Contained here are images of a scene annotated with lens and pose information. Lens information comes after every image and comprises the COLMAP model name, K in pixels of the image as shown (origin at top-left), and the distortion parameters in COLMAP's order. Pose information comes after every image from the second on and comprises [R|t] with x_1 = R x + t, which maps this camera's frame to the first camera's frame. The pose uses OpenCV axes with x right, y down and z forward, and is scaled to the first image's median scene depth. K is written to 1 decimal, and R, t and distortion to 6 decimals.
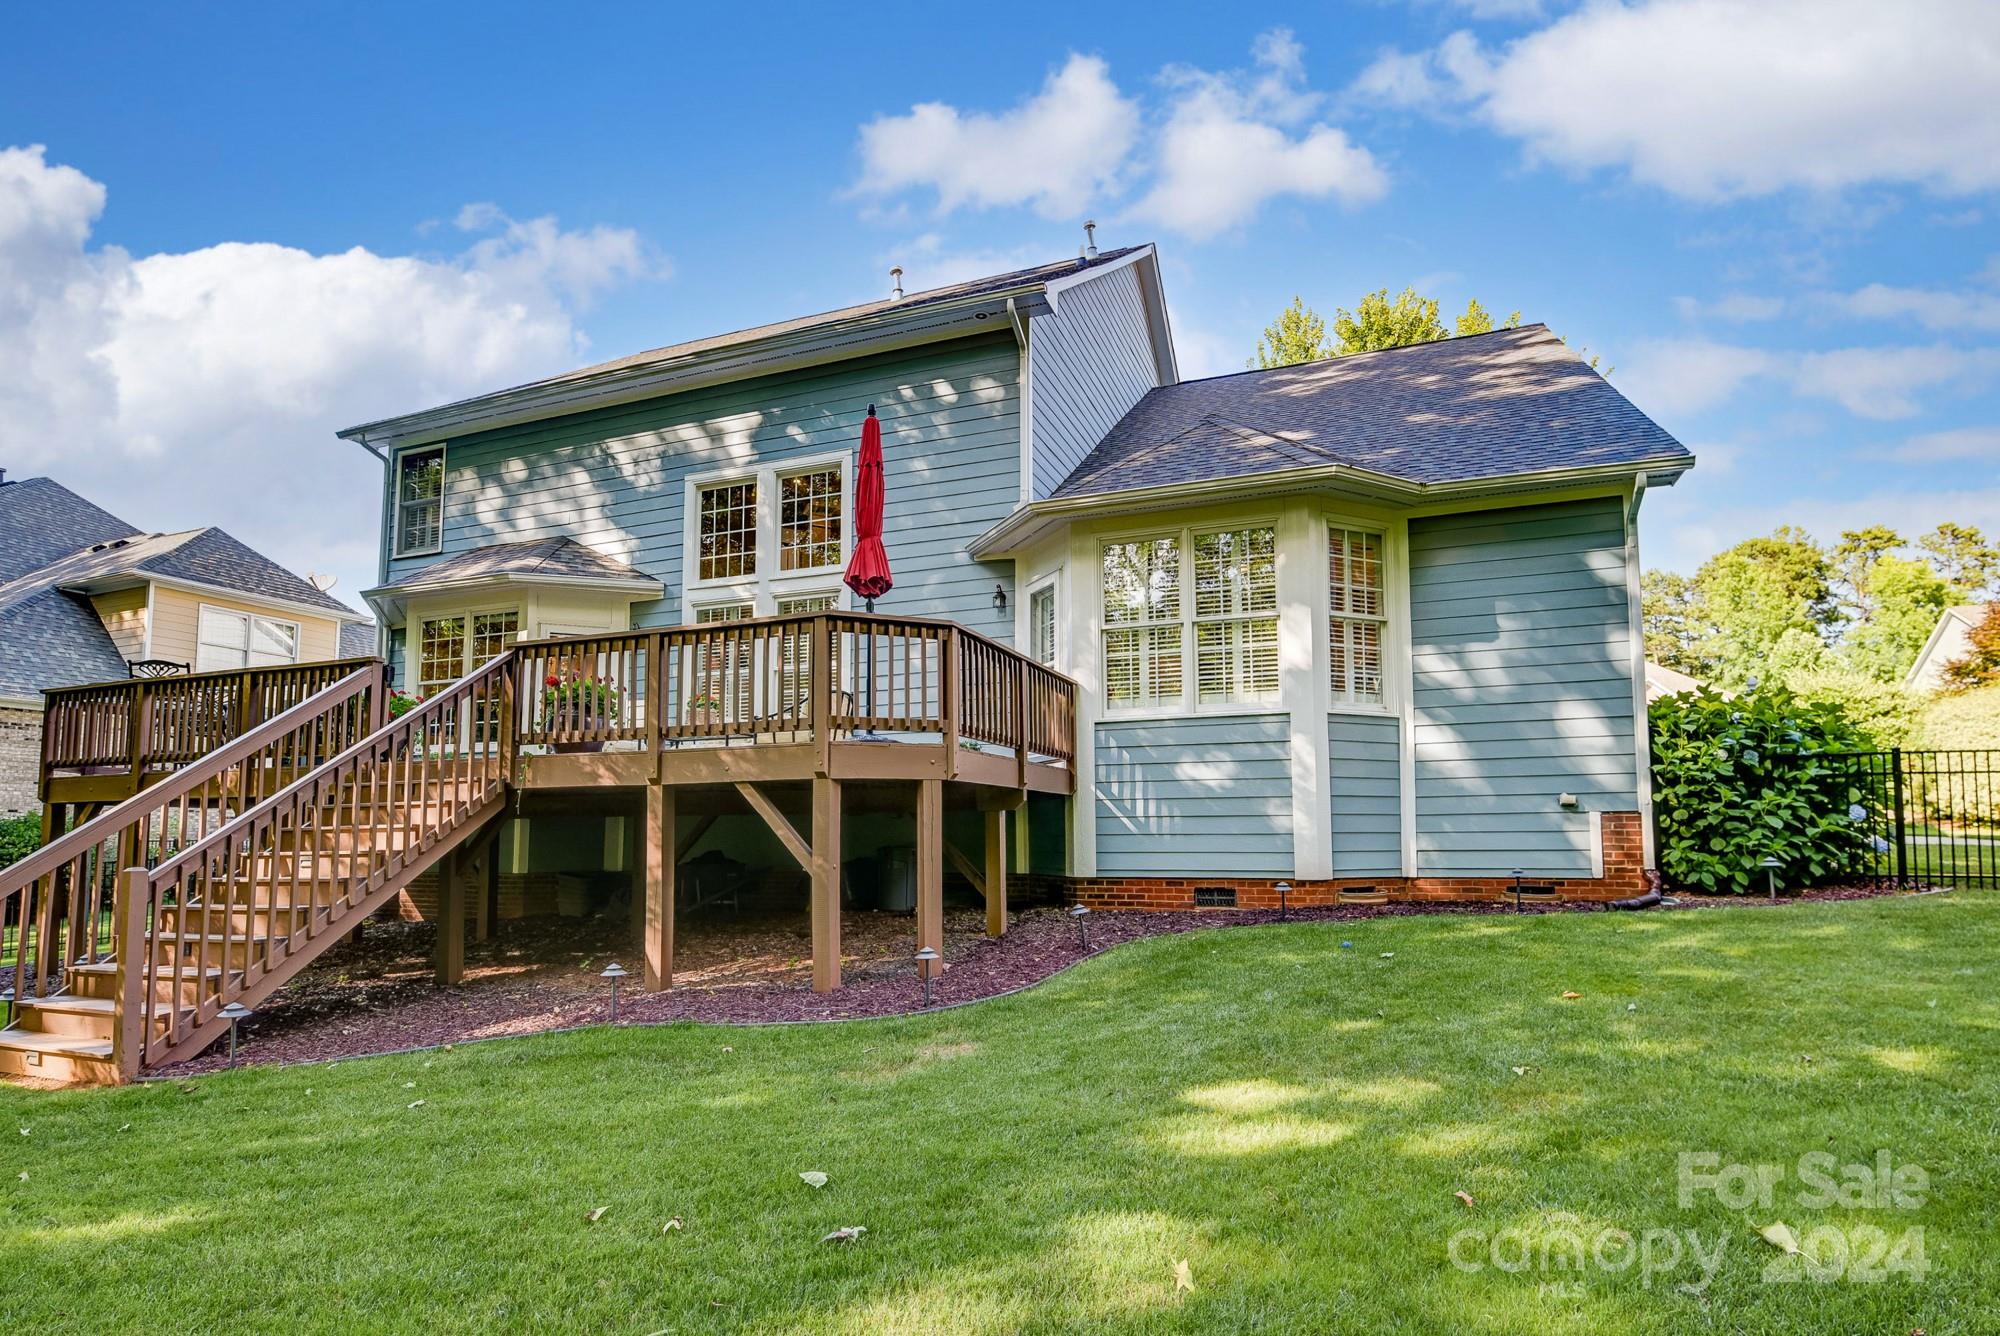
lens RADIAL K [[1009.9, 0, 1037.1], [0, 1009.9, 750.4], [0, 0, 1]] dist [0.001234, -0.013597]
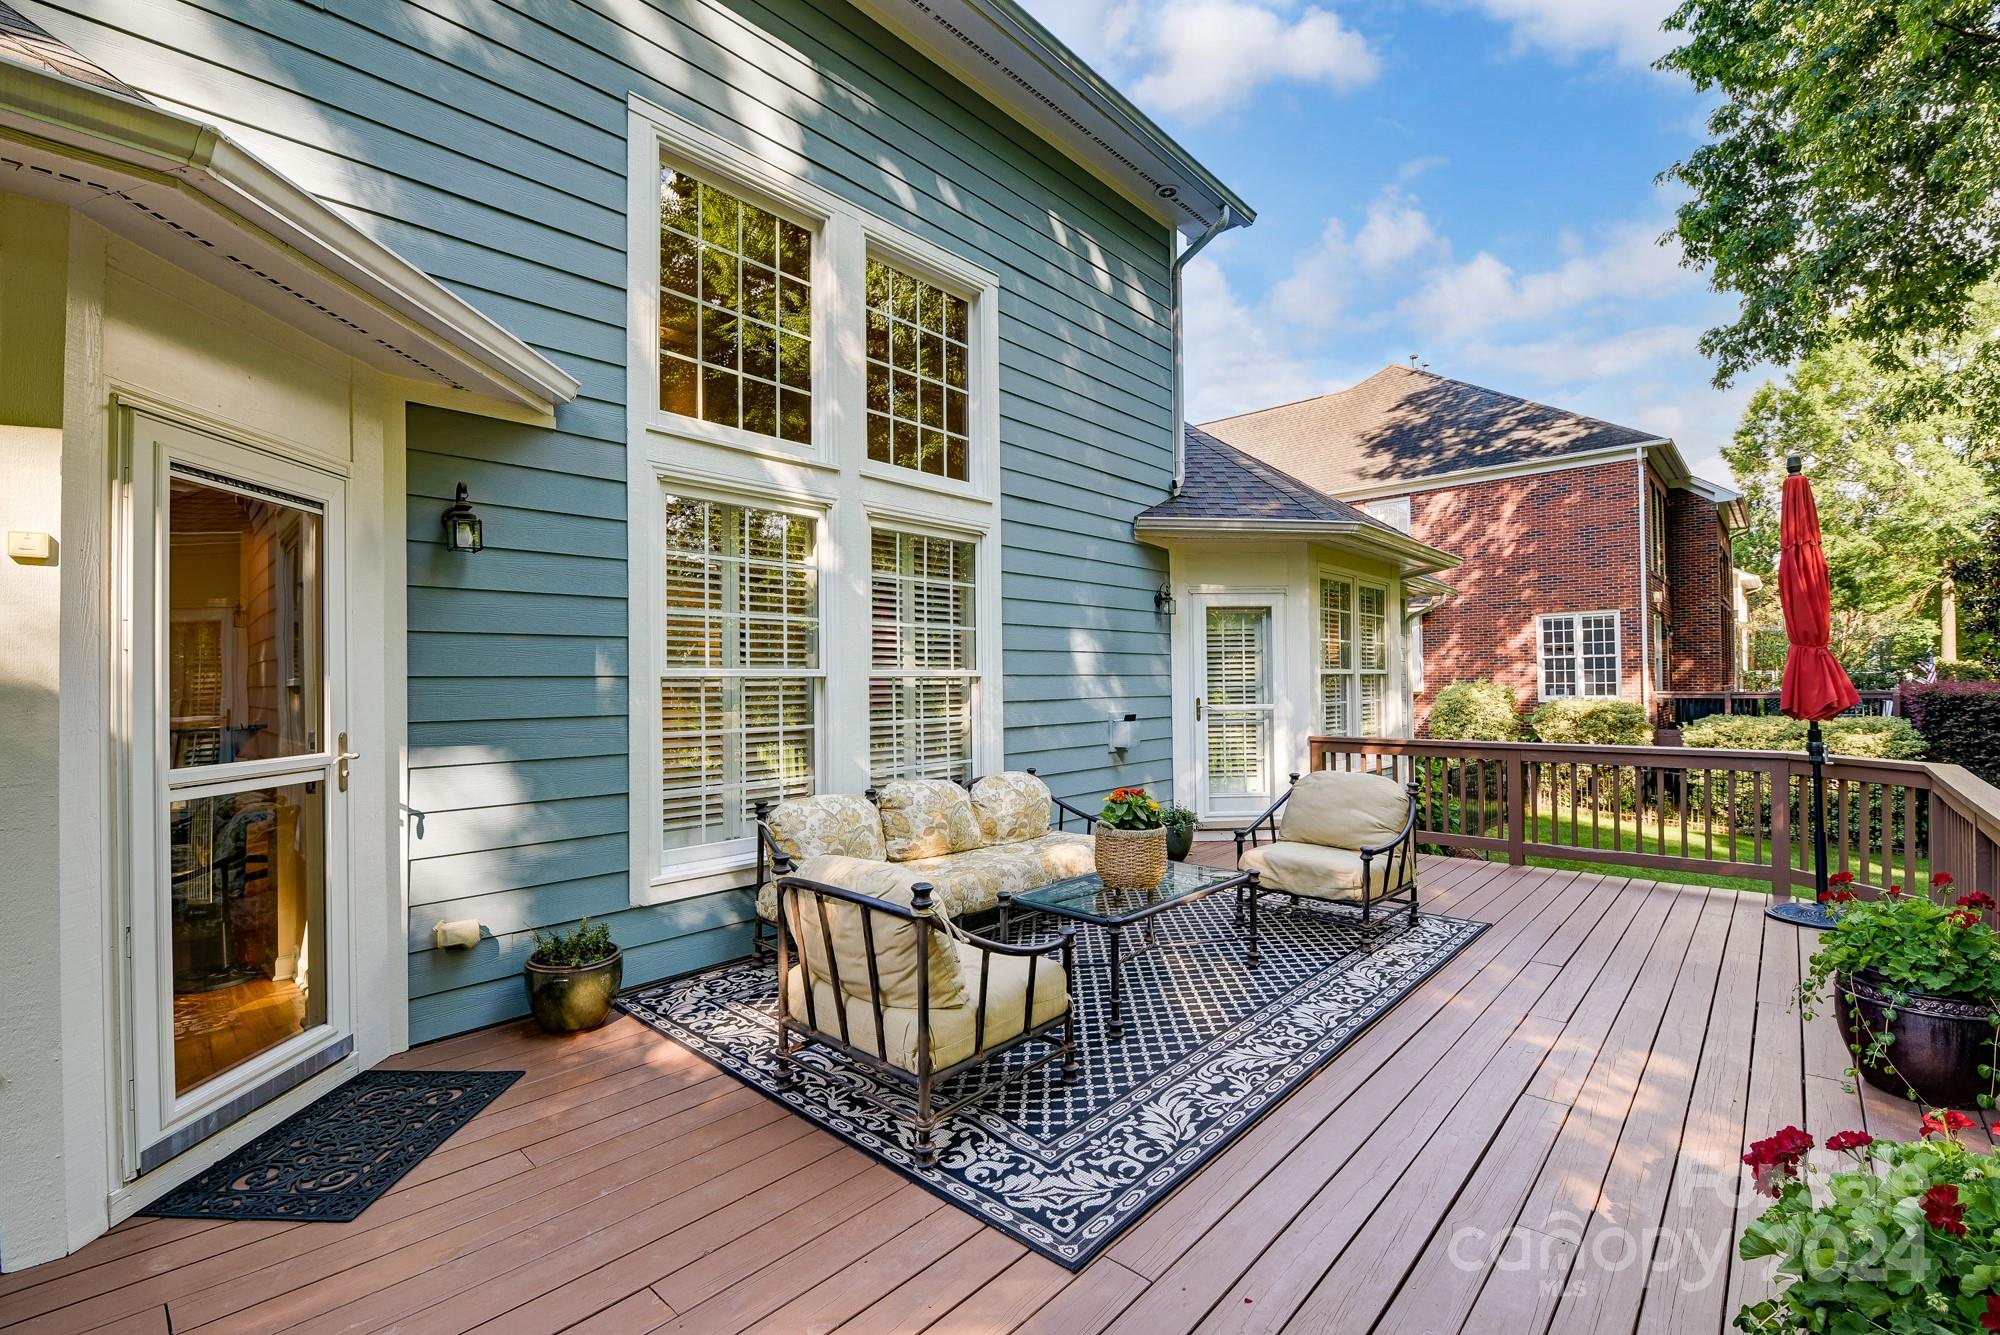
lens RADIAL K [[866.7, 0, 1004.2], [0, 866.7, 674.6], [0, 0, 1]] dist [-0.014120, -0.000103]
pose [[0.377316, 0.011100, 0.926018, -0.710864], [-0.079168, 0.996654, 0.020311, -0.109474], [-0.922694, -0.080974, 0.376932, 0.932714]]
